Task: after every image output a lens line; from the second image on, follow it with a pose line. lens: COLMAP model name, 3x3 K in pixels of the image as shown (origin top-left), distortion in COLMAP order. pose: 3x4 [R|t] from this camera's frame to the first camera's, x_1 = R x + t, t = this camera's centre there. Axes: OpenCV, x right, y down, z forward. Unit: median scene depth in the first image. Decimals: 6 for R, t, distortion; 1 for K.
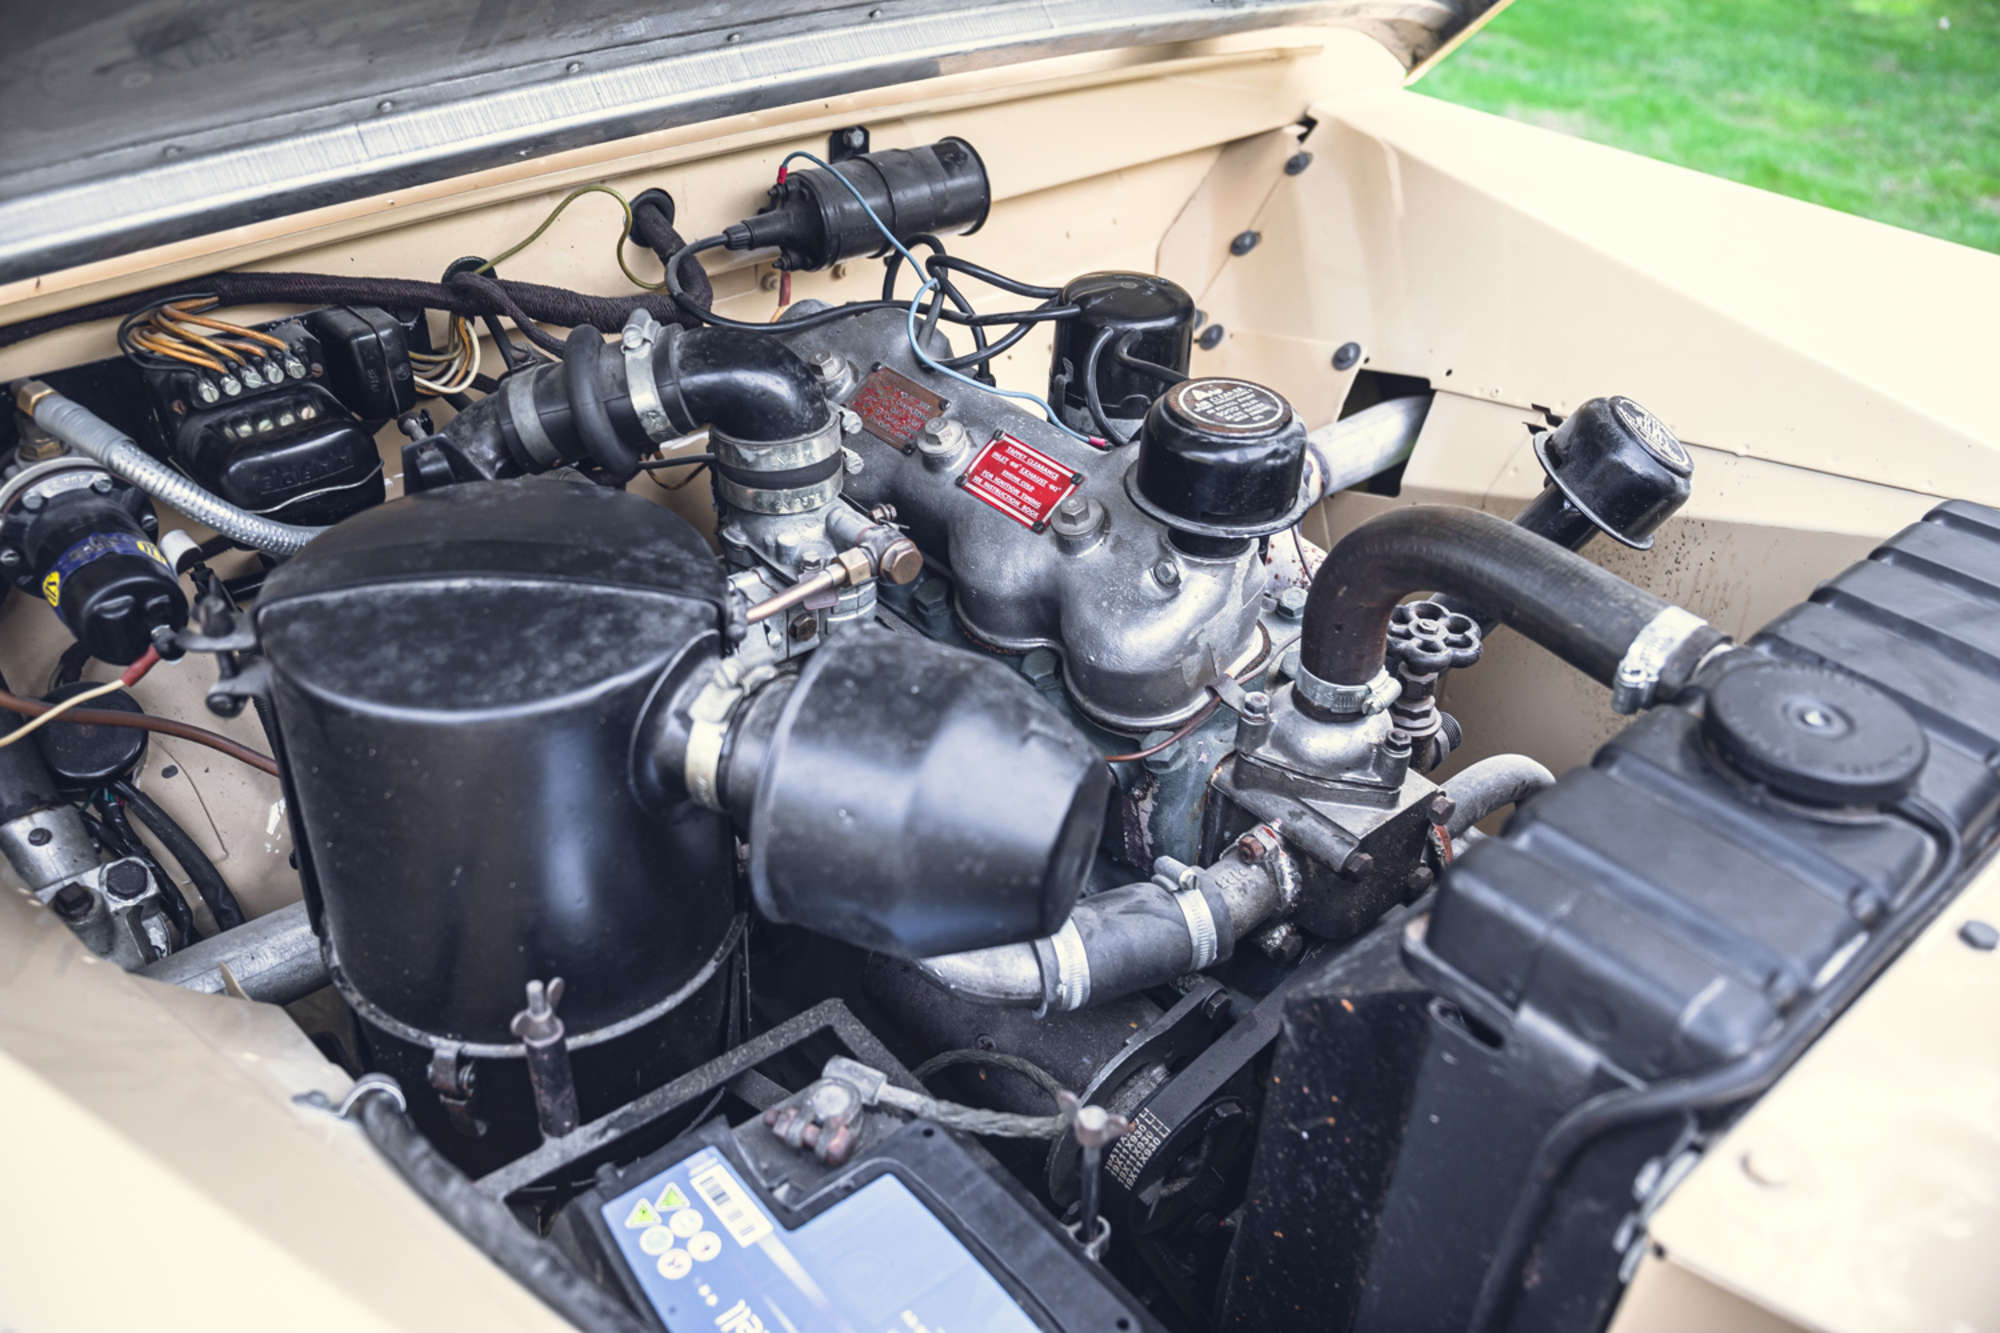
lens RADIAL K [[1610.6, 0, 1003.6], [0, 1610.6, 667.6], [0, 0, 1]] dist [-0.044553, -0.000465]
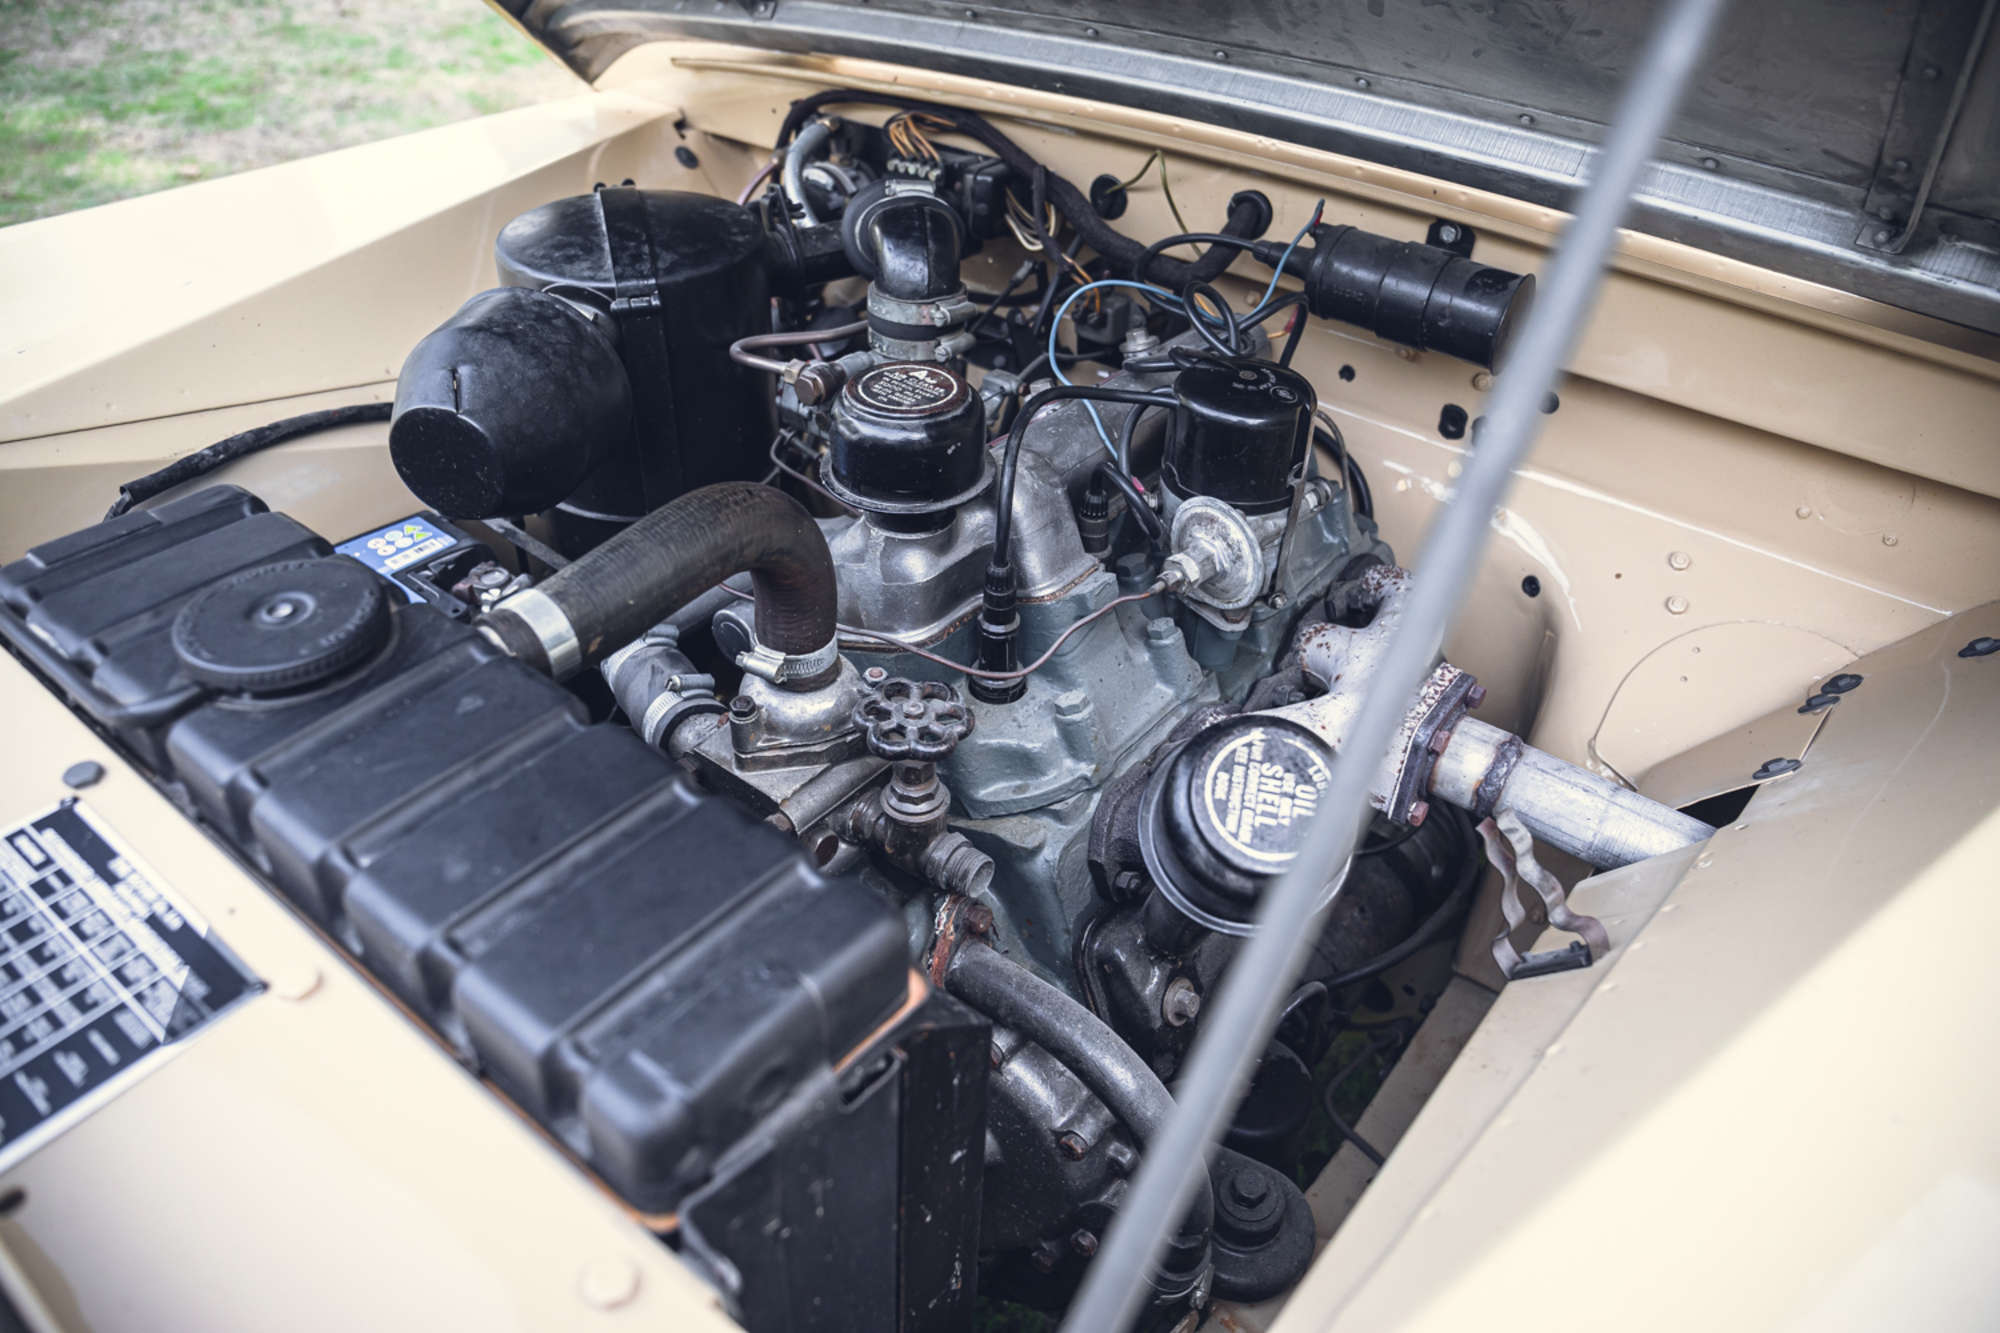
lens RADIAL K [[1346.3, 0, 998.5], [0, 1346.3, 663.7], [0, 0, 1]] dist [-0.090459, 0.059802]
pose [[0.188679, 0.557497, -0.808454, 0.848757], [-0.584806, 0.725138, 0.363561, -0.341287], [0.788925, 0.404193, 0.462846, 0.631615]]
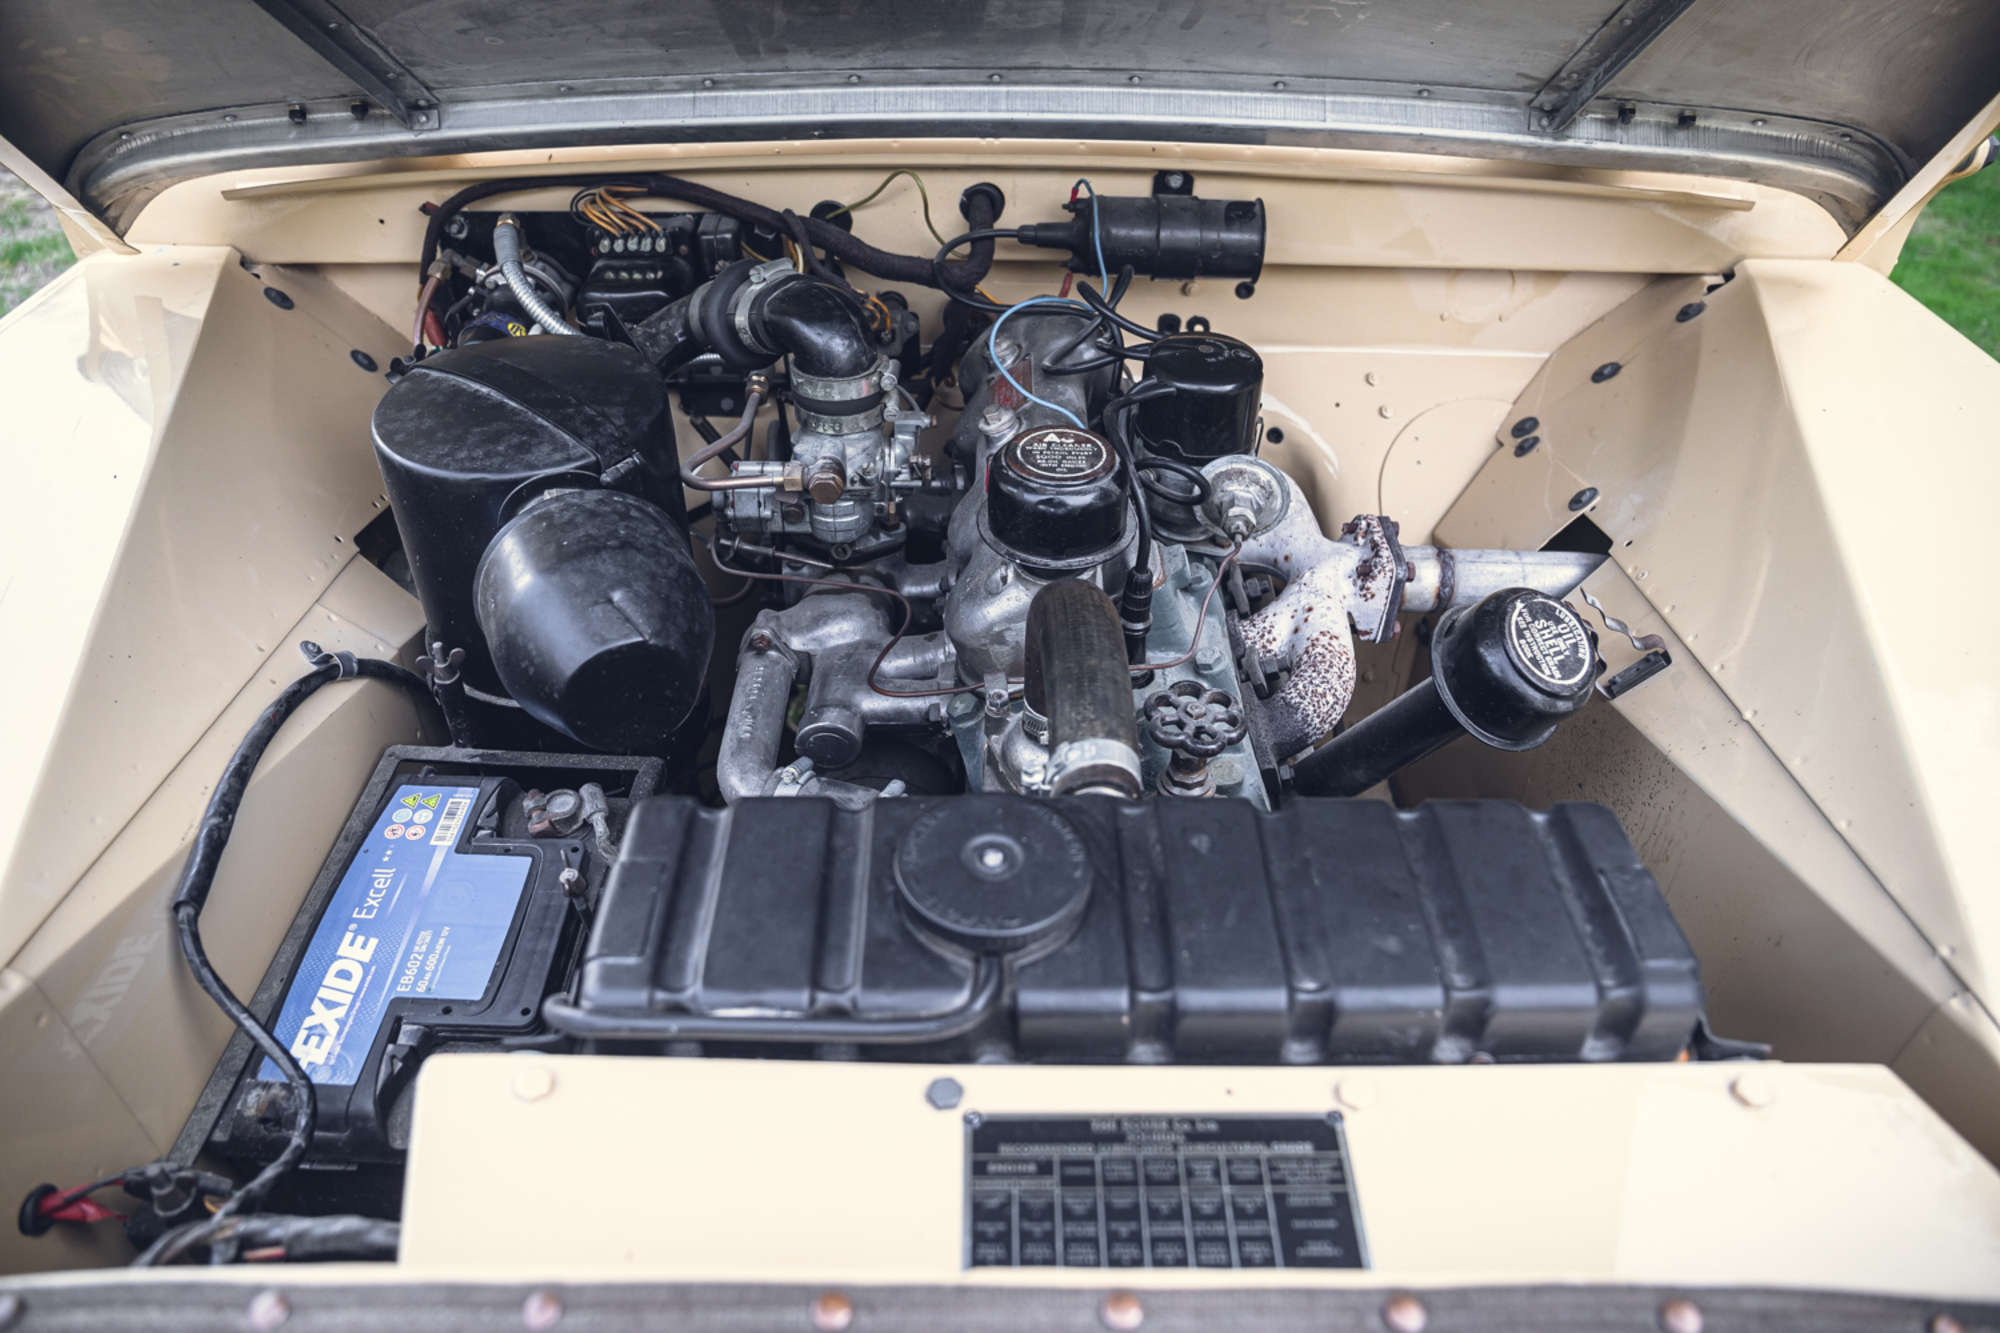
lens RADIAL K [[1346.3, 0, 1010.2], [0, 1346.3, 669.5], [0, 0, 1]] dist [-0.090459, 0.059802]
pose [[0.752486, 0.399784, -0.523390, 0.606141], [-0.365183, 0.914610, 0.173583, -0.155875], [0.548093, 0.060514, 0.834225, 0.156733]]
